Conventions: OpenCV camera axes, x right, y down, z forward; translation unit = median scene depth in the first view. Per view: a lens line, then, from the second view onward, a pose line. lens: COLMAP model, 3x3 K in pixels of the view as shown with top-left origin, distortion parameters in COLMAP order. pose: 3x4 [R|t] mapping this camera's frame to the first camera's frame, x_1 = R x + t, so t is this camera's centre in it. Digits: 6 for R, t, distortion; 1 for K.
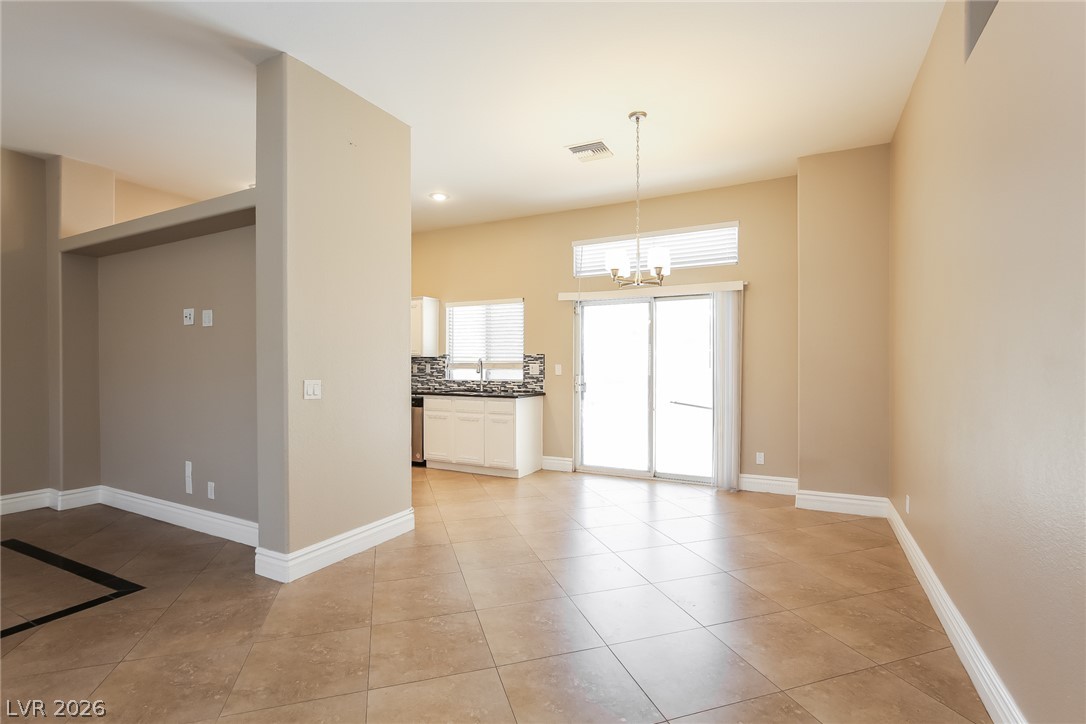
lens RADIAL K [[500.3, 0, 540.9], [0, 500.3, 361.1], [0, 0, 1]] dist [0.015902, -0.000393]
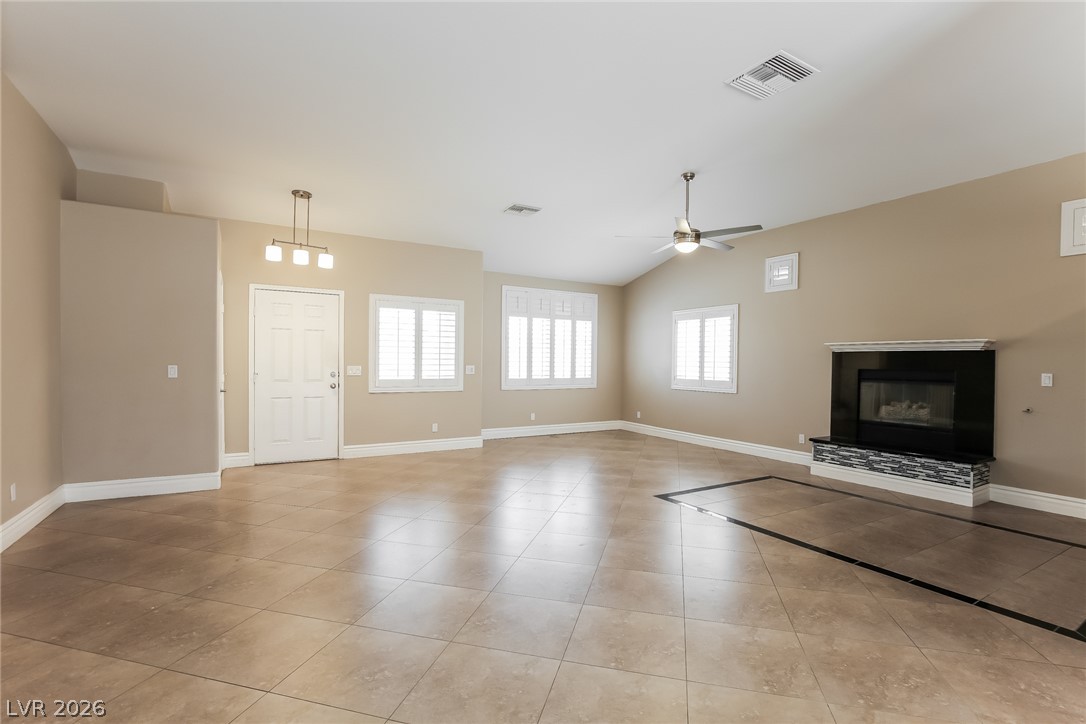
lens RADIAL K [[500.3, 0, 543.8], [0, 500.3, 366.1], [0, 0, 1]] dist [0.015902, -0.000393]
pose [[-0.513859, -0.001705, -0.857873, 0.412610], [-0.004850, 0.999988, 0.000917, 0.018106], [0.857861, 0.004632, -0.513861, 0.790469]]
